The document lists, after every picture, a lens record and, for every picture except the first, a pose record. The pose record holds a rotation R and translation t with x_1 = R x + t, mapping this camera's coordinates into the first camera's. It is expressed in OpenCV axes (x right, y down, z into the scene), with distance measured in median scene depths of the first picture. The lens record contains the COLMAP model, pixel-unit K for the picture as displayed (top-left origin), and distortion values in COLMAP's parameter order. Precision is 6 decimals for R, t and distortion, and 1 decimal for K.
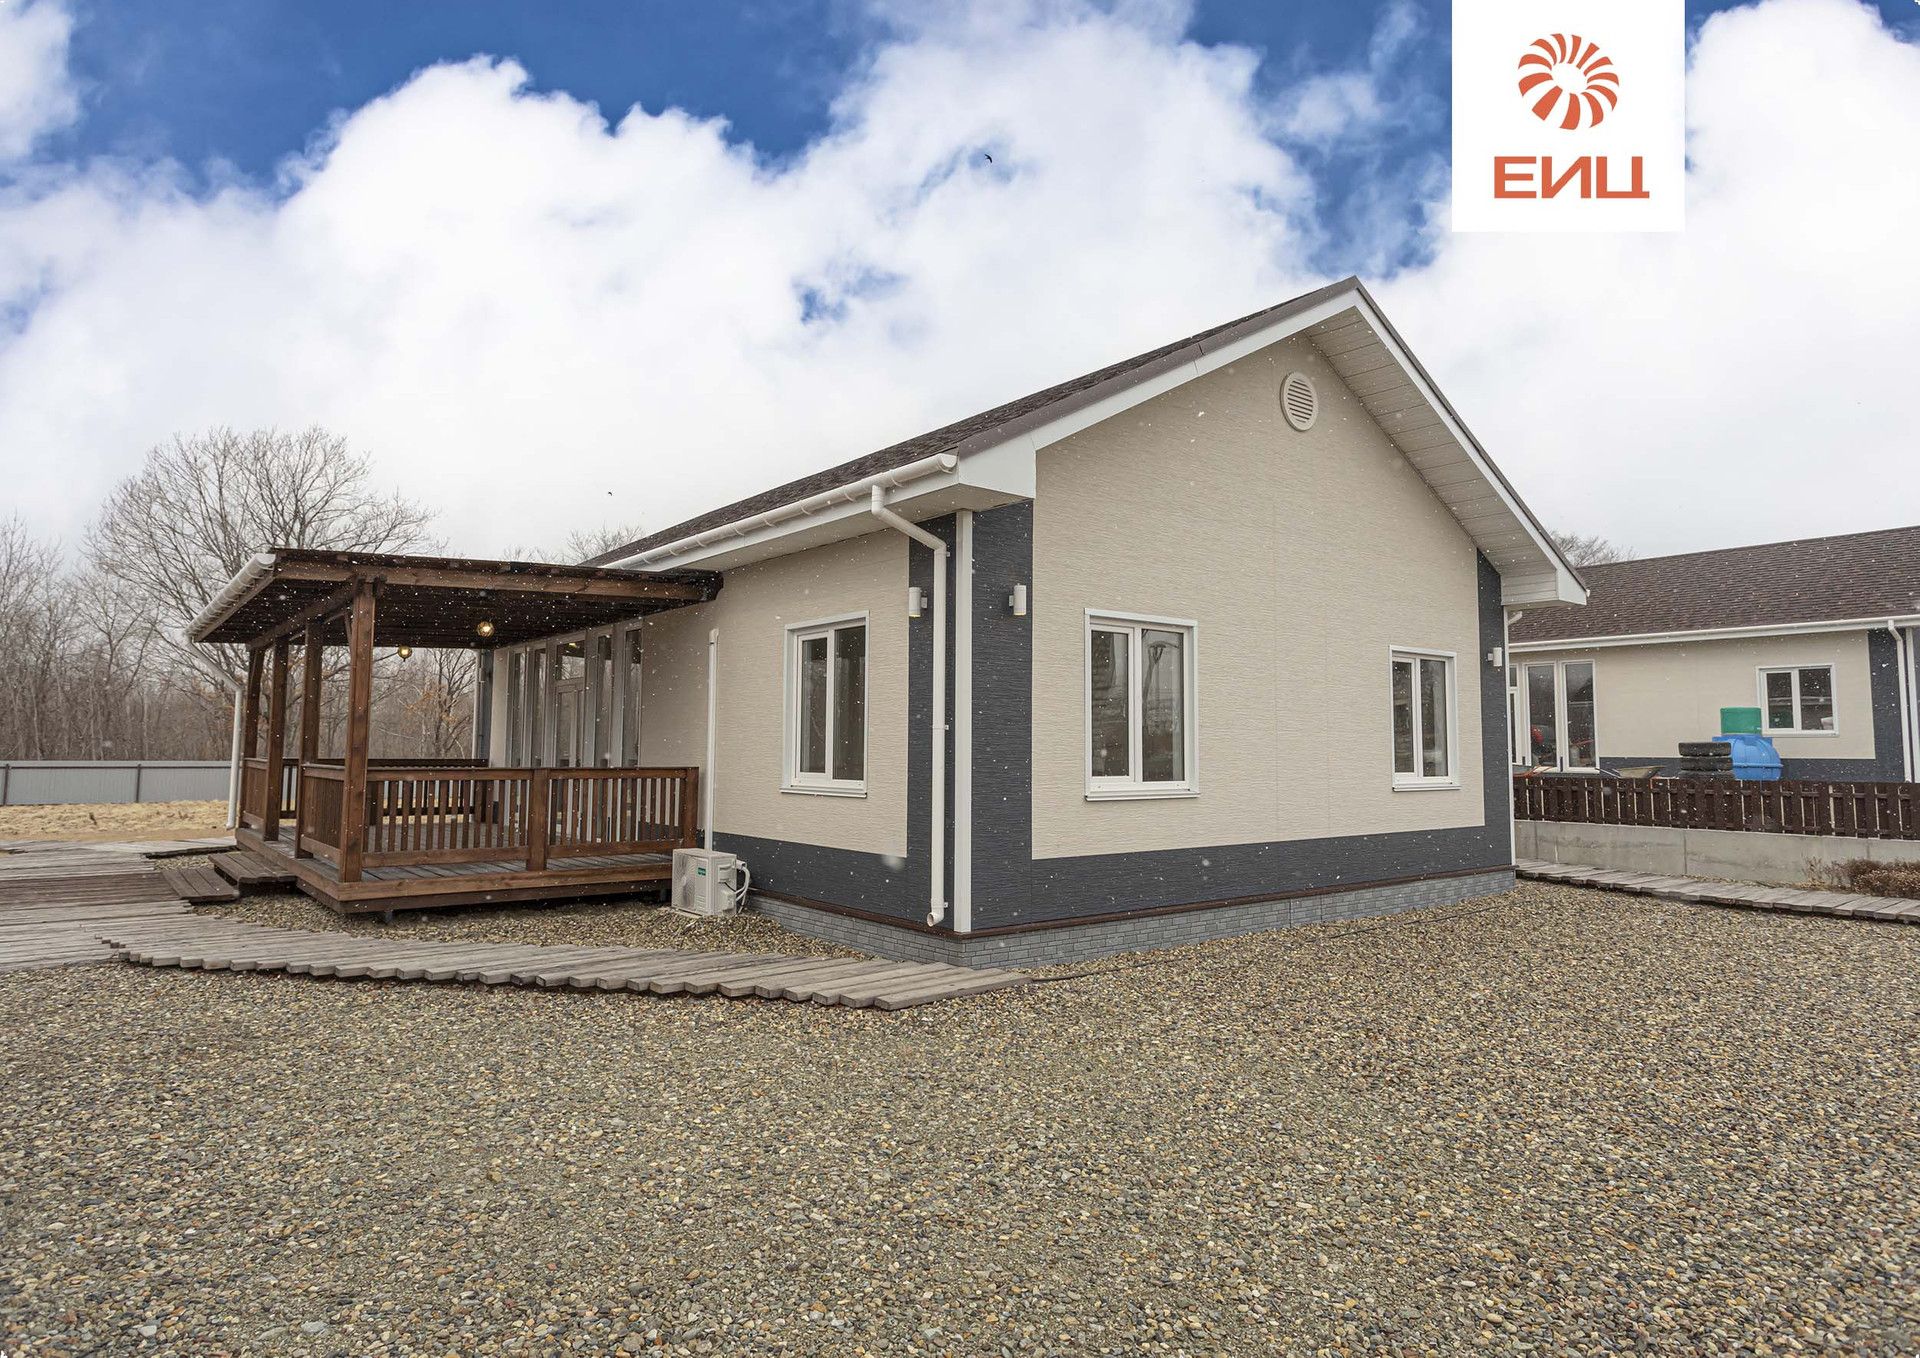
lens RADIAL K [[1122.0, 0, 925.6], [0, 1122.0, 647.2], [0, 0, 1]] dist [0.000536, 0.001871]
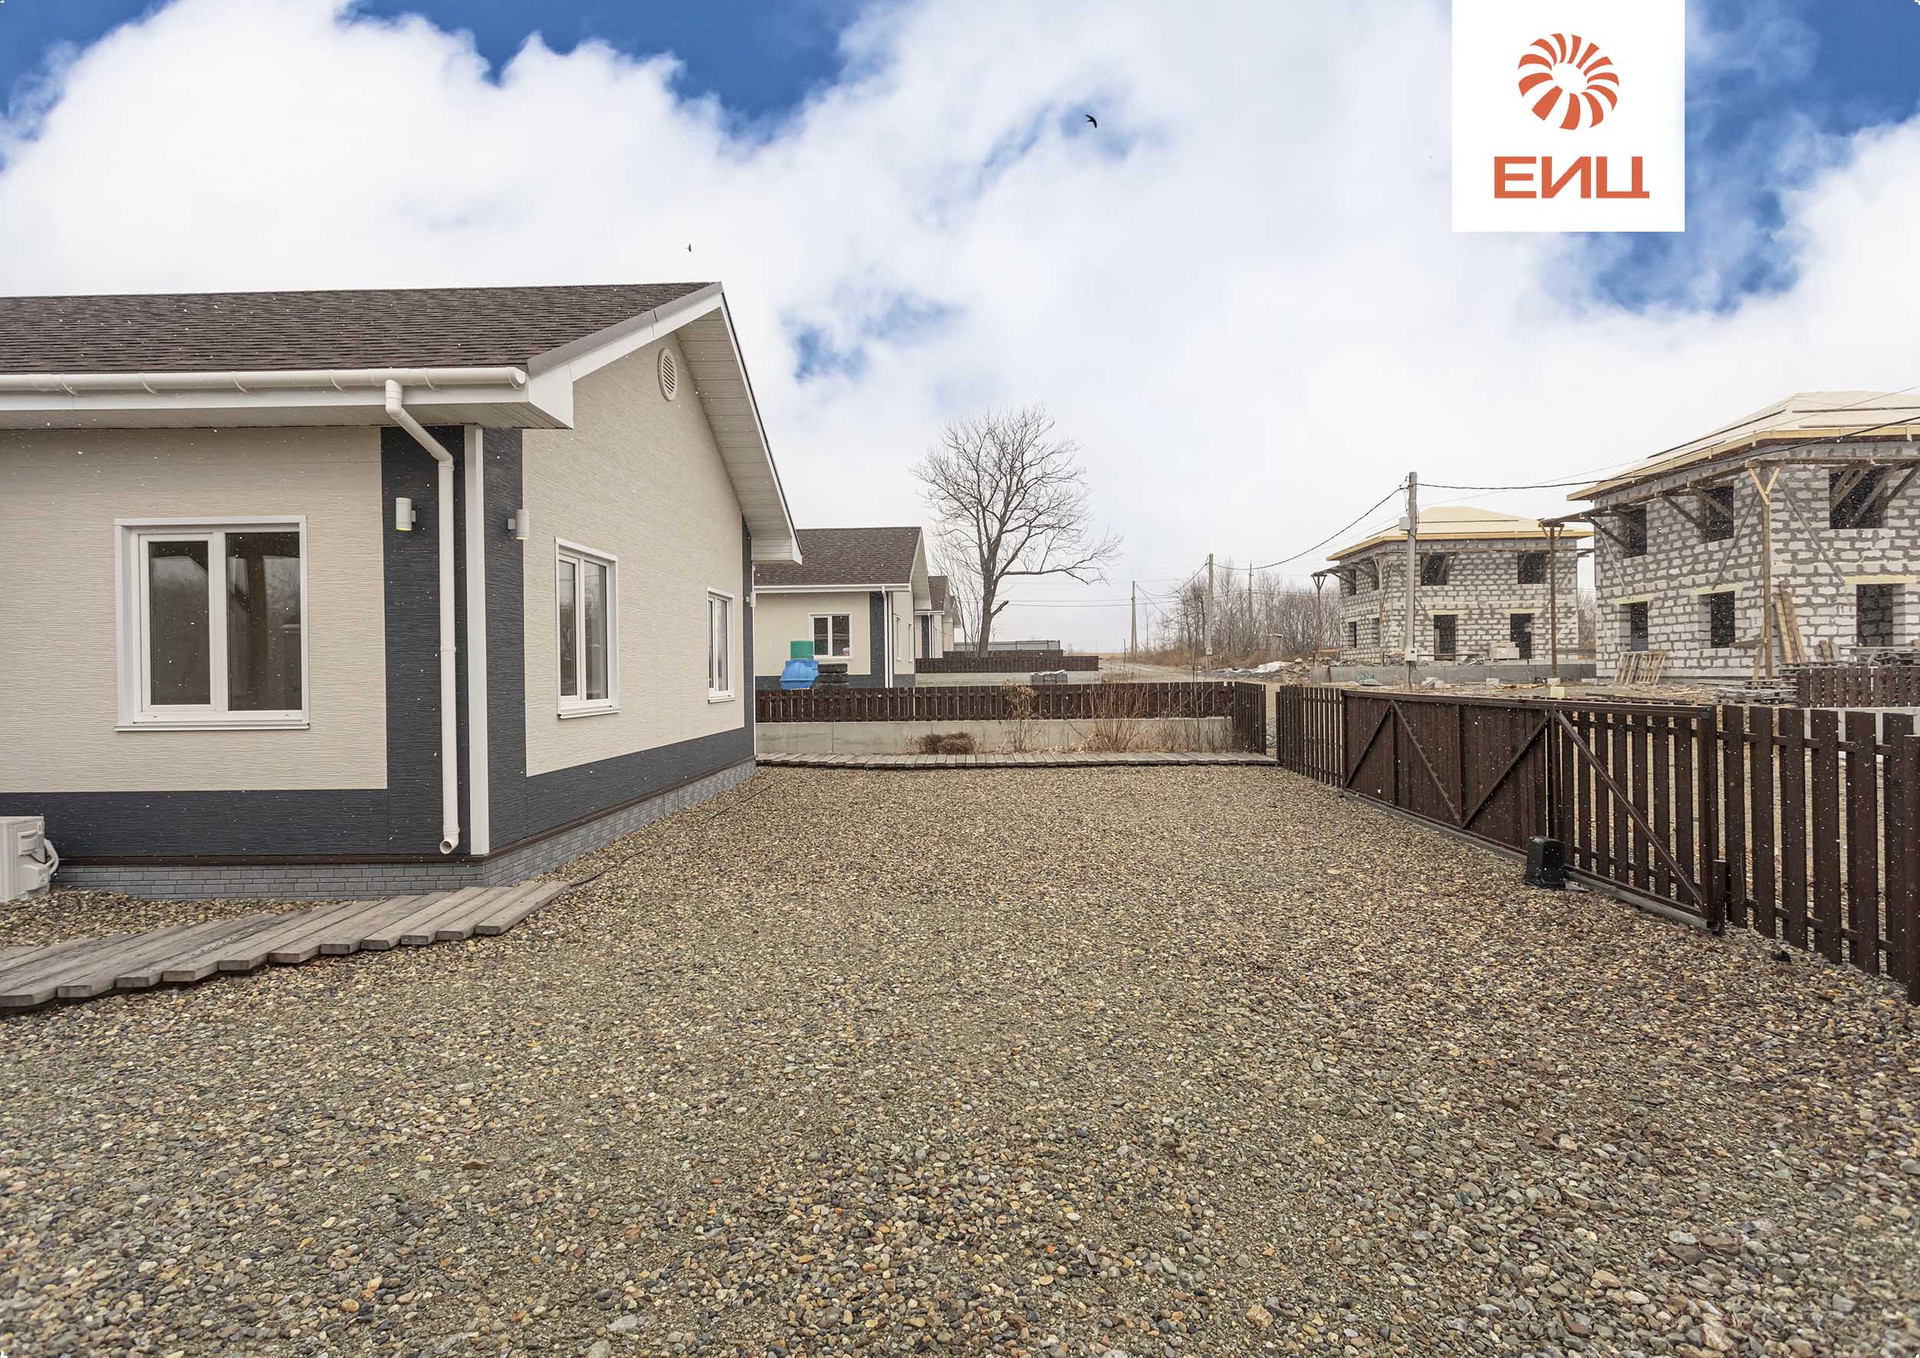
lens RADIAL K [[960.1, 0, 982.5], [0, 960.1, 677.7], [0, 0, 1]] dist [0.000426, 0.001288]
pose [[0.625796, -0.018166, 0.779775, -0.285417], [-0.055384, 0.996170, 0.067655, 0.012046], [-0.778018, -0.085526, 0.622393, 0.109738]]
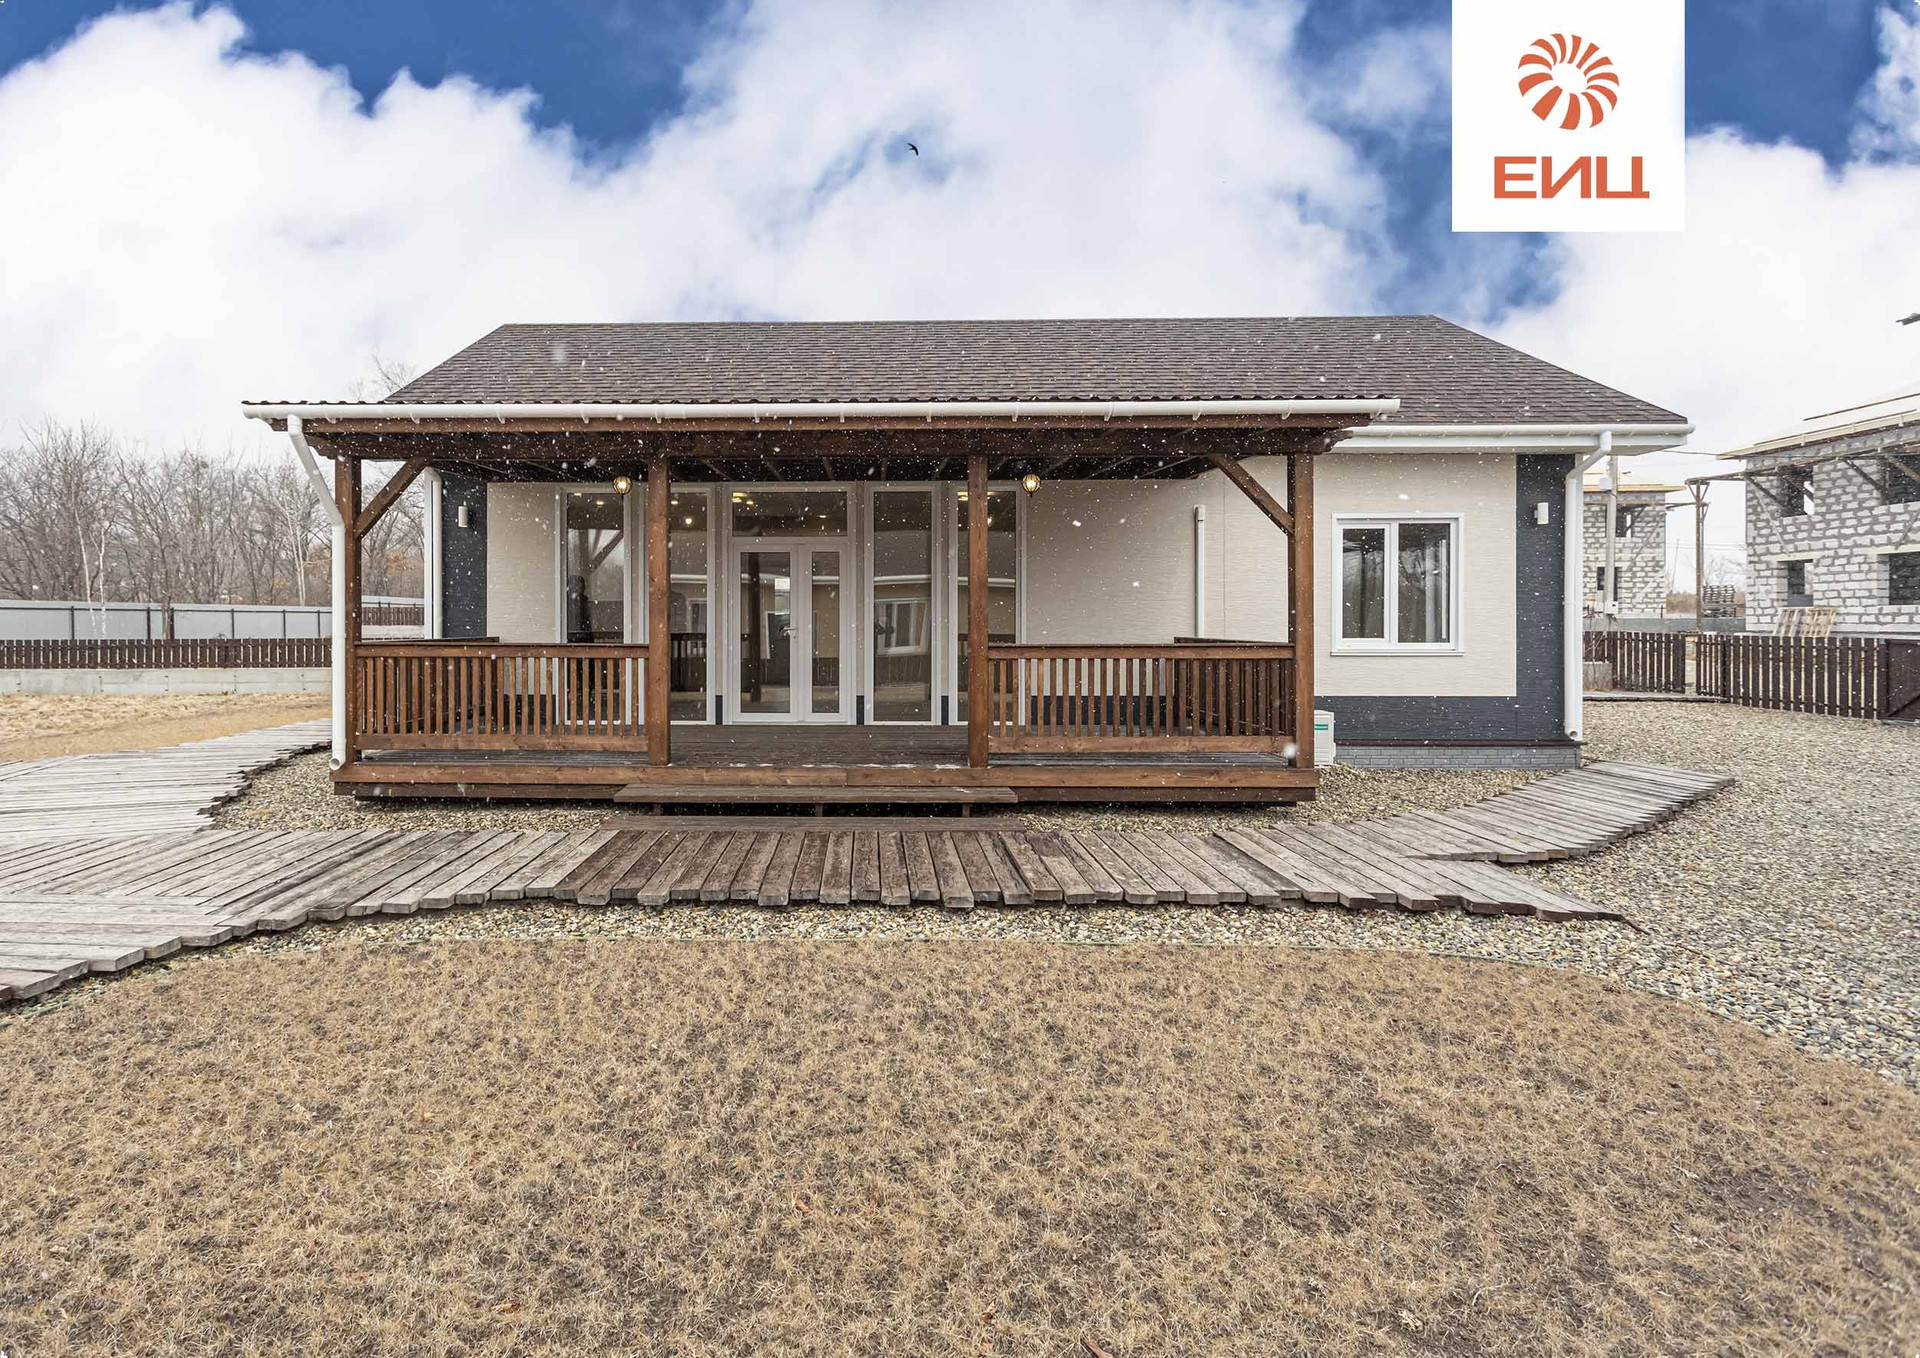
lens RADIAL K [[1026.7, 0, 872.7], [0, 1026.7, 628.0], [0, 0, 1]] dist [0.000108, -0.000263]
pose [[0.630168, -0.013657, 0.776339, -1.305797], [-0.066642, 0.995205, 0.071601, 0.056380], [-0.773594, -0.096858, 0.626236, 0.719687]]
